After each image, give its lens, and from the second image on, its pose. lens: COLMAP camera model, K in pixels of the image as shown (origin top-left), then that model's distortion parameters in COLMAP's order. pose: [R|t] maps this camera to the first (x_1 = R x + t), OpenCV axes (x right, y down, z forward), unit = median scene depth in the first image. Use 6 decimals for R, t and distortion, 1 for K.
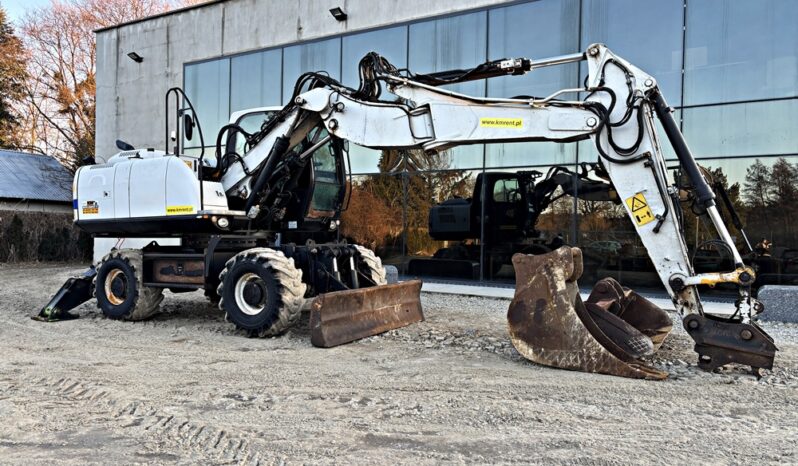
lens RADIAL K [[601.9, 0, 395.1], [0, 601.9, 239.2], [0, 0, 1]] dist [0.034405, -0.029400]
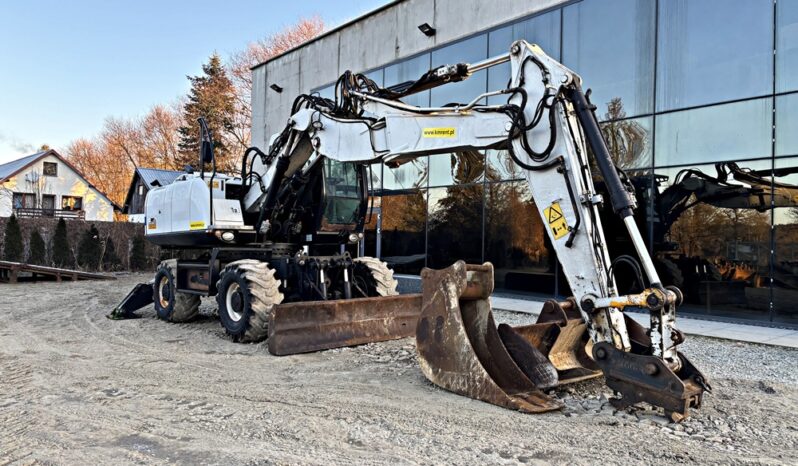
lens RADIAL K [[601.9, 0, 393.6], [0, 601.9, 235.3], [0, 0, 1]] dist [0.034405, -0.029400]
pose [[0.941309, -0.004175, -0.337519, 0.394852], [-0.004176, 0.999703, -0.024013, -0.004253], [0.337519, 0.024013, 0.941012, 0.066815]]
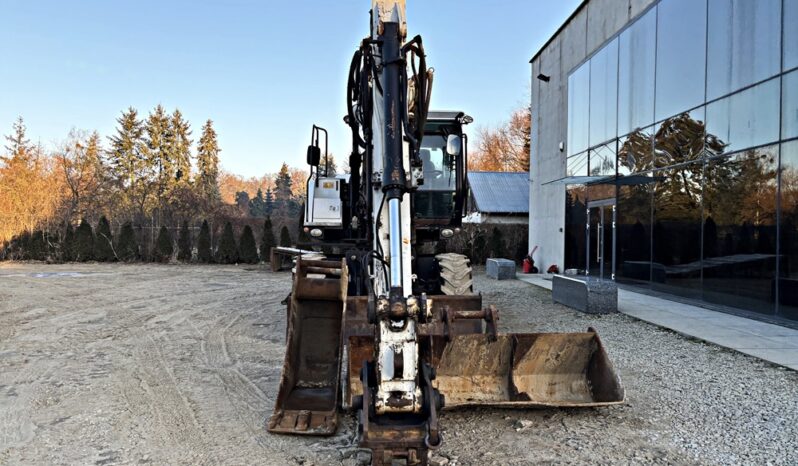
lens RADIAL K [[601.9, 0, 390.3], [0, 601.9, 232.5], [0, 0, 1]] dist [0.034405, -0.029400]
pose [[0.535460, -0.014098, -0.844443, 0.842993], [-0.007645, 0.999739, -0.021539, -0.003013], [0.844526, 0.017989, 0.535212, 0.518274]]
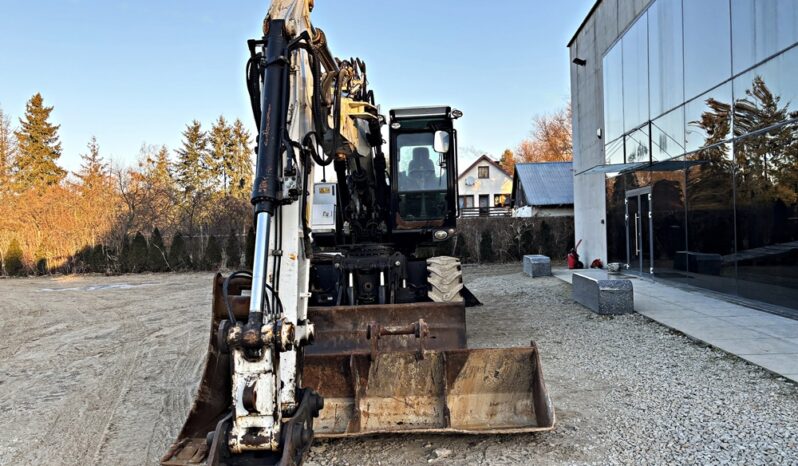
lens RADIAL K [[601.9, 0, 391.0], [0, 601.9, 235.2], [0, 0, 1]] dist [0.034405, -0.029400]
pose [[0.435244, -0.028297, -0.899868, 0.875778], [0.034986, 0.999283, -0.014502, -0.015185], [0.899633, -0.025171, 0.435922, 0.678911]]
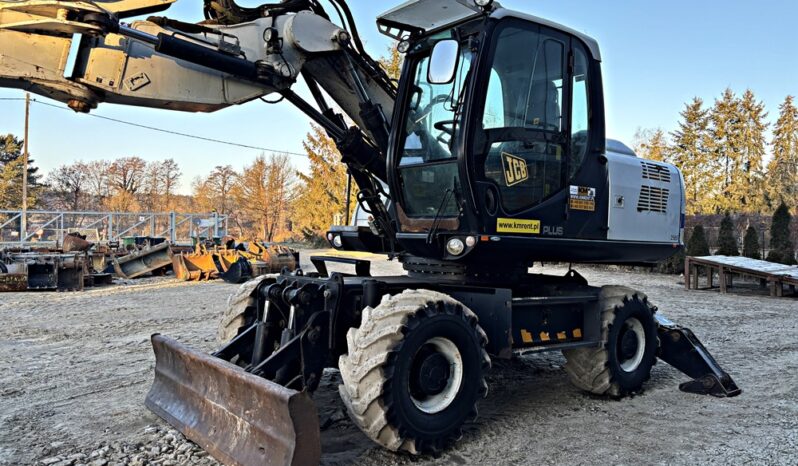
lens RADIAL K [[601.9, 0, 392.5], [0, 601.9, 236.1], [0, 0, 1]] dist [0.034405, -0.029400]
pose [[-0.370521, -0.006964, -0.928798, 0.443547], [-0.025184, 0.999680, 0.002551, -0.040212], [0.928483, 0.024336, -0.370578, 1.438400]]
